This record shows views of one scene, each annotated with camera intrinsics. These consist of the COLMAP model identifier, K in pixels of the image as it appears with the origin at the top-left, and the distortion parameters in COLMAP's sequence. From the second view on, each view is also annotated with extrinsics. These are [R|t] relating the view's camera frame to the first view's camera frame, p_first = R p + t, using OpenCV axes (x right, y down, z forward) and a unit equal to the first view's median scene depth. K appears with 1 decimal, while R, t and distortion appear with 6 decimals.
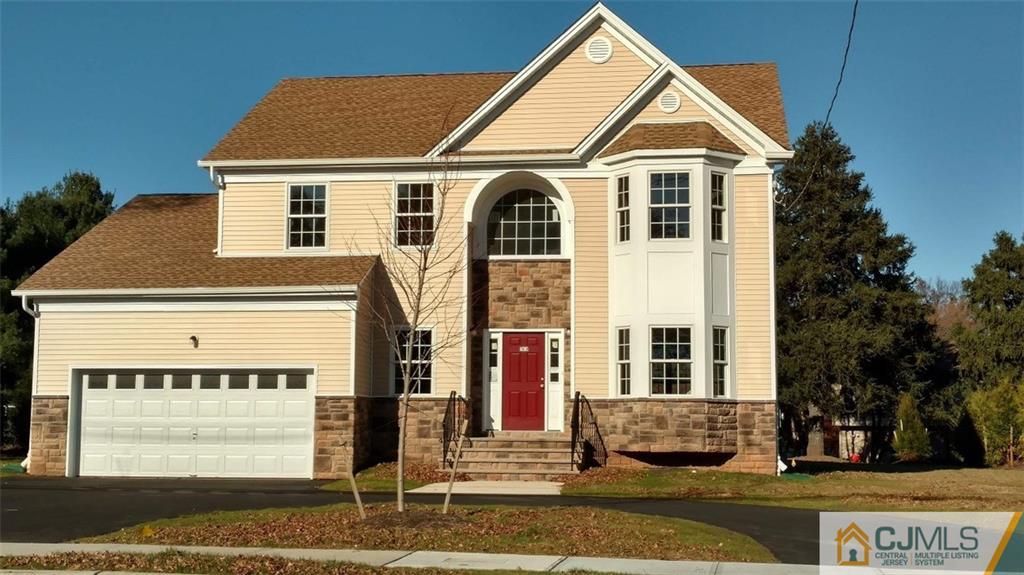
lens RADIAL K [[1377.9, 0, 512.0], [0, 1377.9, 287.5], [0, 0, 1]] dist [0.060489, 0.012822]
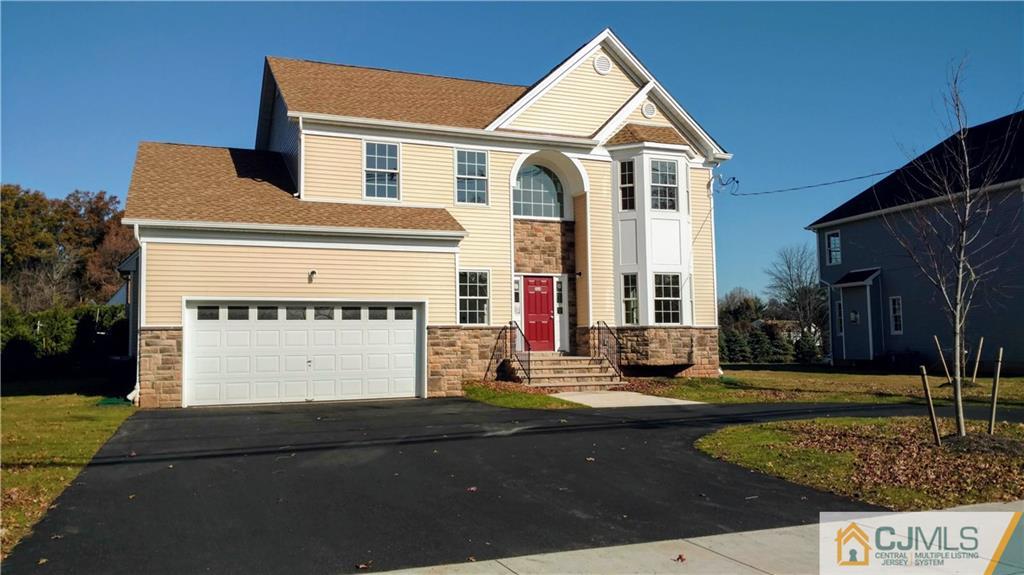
lens RADIAL K [[804.1, 0, 512.0], [0, 804.1, 287.5], [0, 0, 1]] dist [0.032874, -0.002869]
pose [[0.863568, 0.017571, 0.503926, -0.407564], [-0.031520, 0.999319, 0.019170, 0.030667], [-0.503246, -0.032438, 0.863534, 0.375224]]
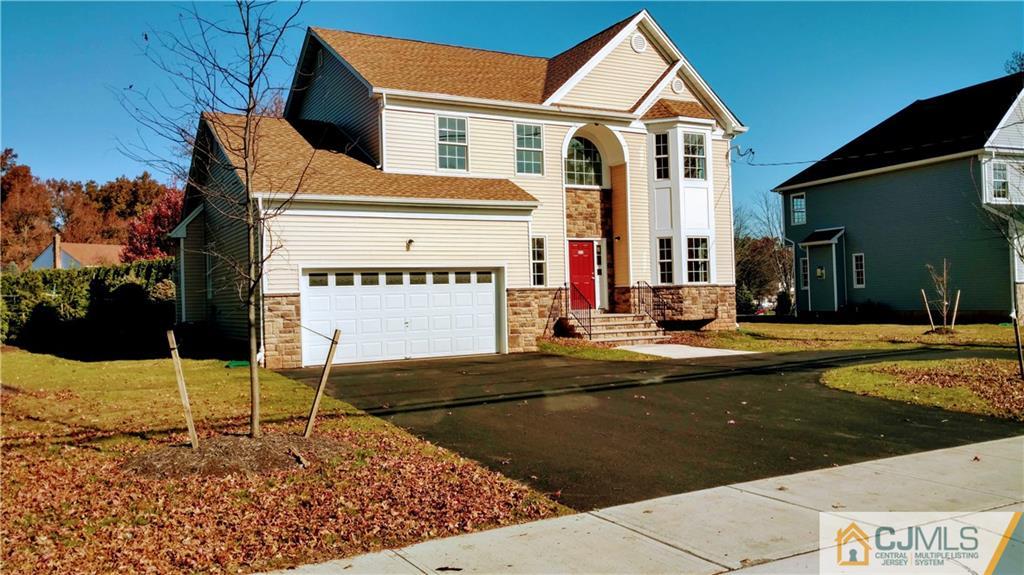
lens RADIAL K [[810.4, 0, 512.0], [0, 810.4, 287.5], [0, 0, 1]] dist [0.026195, -0.001401]
pose [[0.798630, -0.022331, 0.601408, -0.565190], [-0.025663, 0.997139, 0.071105, 0.024427], [-0.601275, -0.072221, 0.795771, 0.398404]]
